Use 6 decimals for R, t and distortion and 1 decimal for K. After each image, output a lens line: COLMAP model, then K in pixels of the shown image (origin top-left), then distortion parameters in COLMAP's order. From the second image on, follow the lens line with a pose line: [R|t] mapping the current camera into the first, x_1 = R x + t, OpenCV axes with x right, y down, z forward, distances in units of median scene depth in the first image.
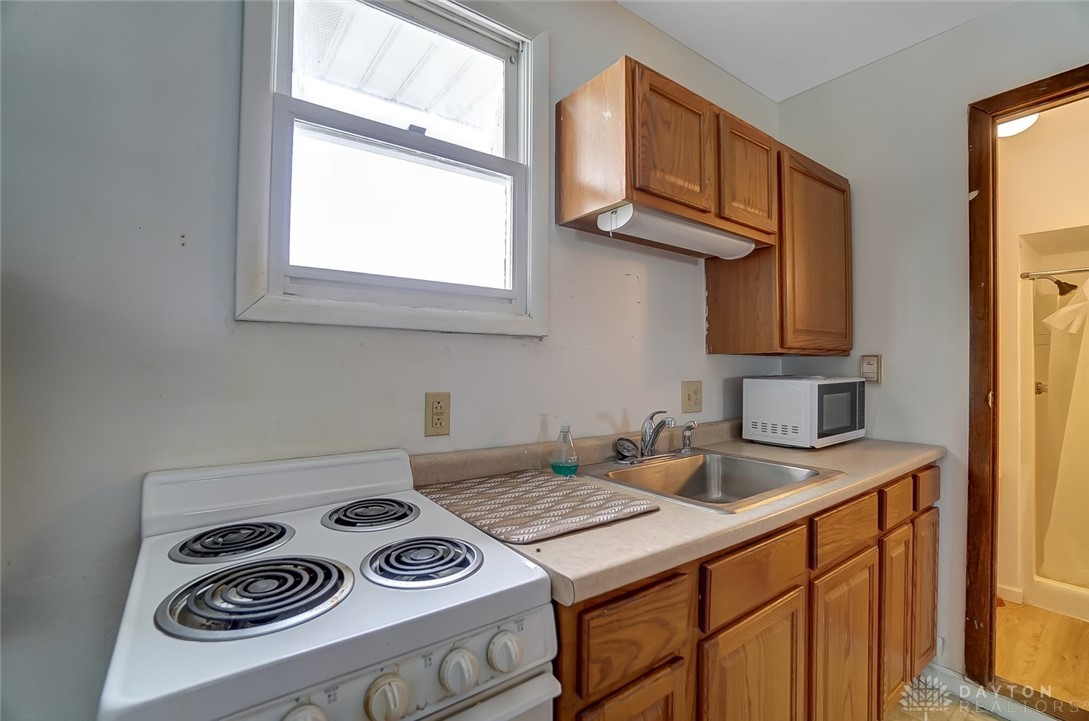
lens RADIAL K [[487.3, 0, 544.5], [0, 487.3, 360.5], [0, 0, 1]] dist [-0.049972, -0.000050]
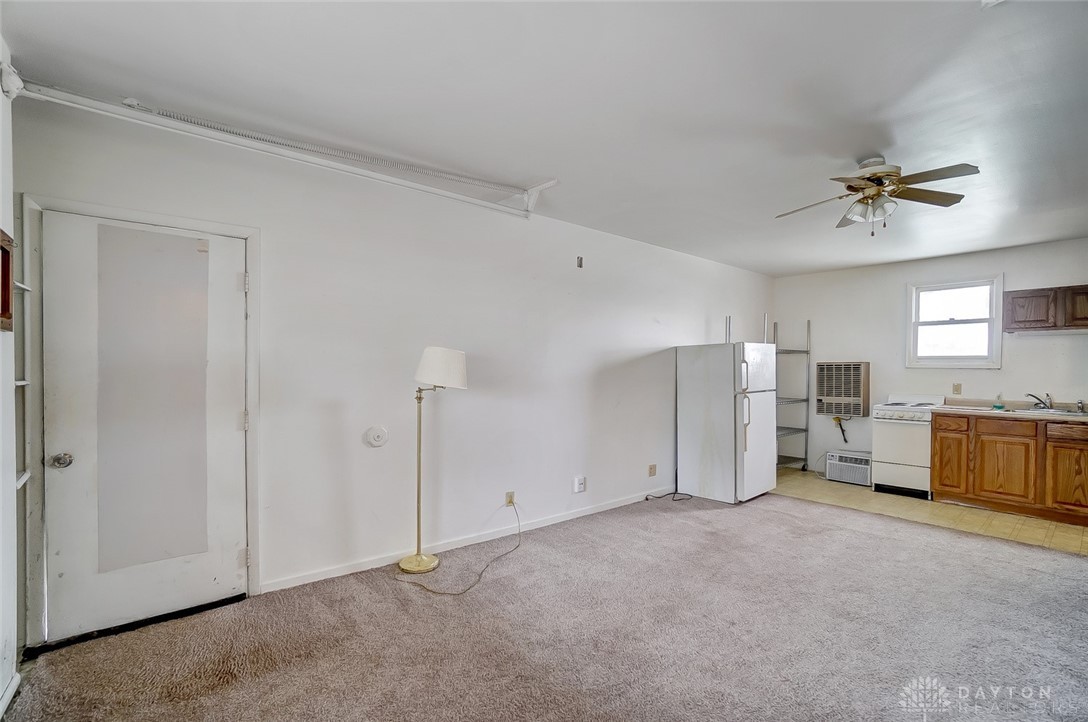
lens RADIAL K [[502.9, 0, 544.4], [0, 502.9, 379.0], [0, 0, 1]] dist [-0.050680, 0.024224]
pose [[0.053628, 0.015833, -0.998435, 3.644476], [0.000773, 0.999873, 0.015897, -0.039018], [0.998561, -0.001624, 0.053609, -2.627233]]
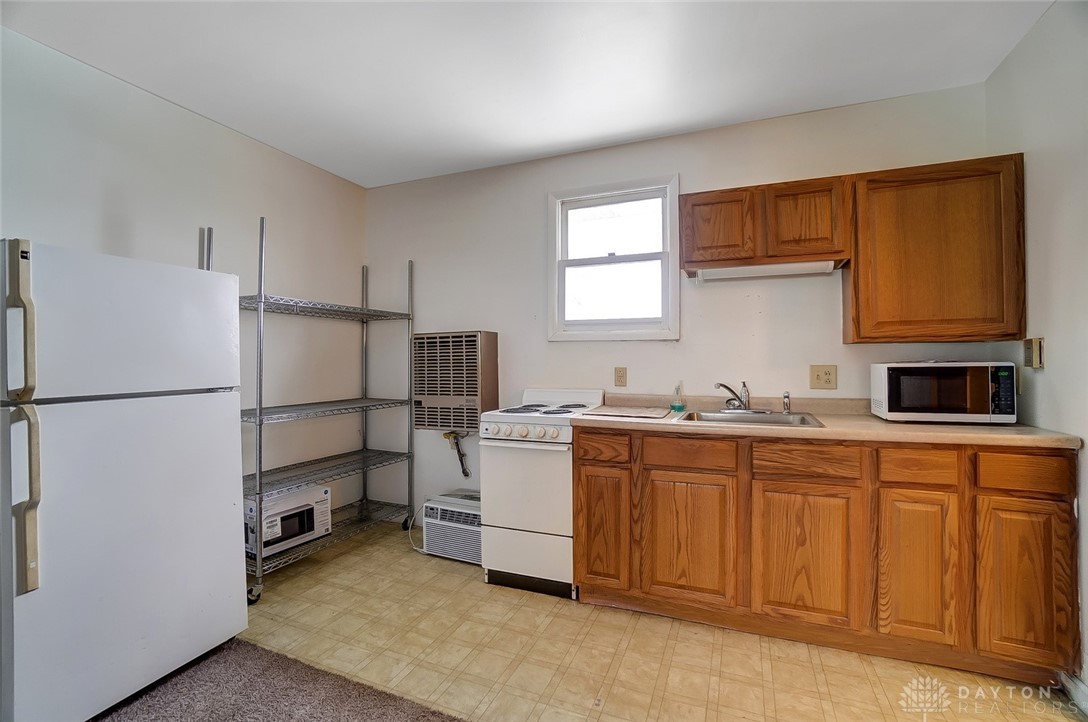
lens RADIAL K [[486.9, 0, 544.0], [0, 486.9, 361.0], [0, 0, 1]] dist [-0.049972, -0.000050]
pose [[0.501610, -0.008710, -0.865050, 1.564065], [0.010413, 0.999938, -0.004030, 0.042206], [0.865031, -0.006986, 0.501670, -0.455464]]
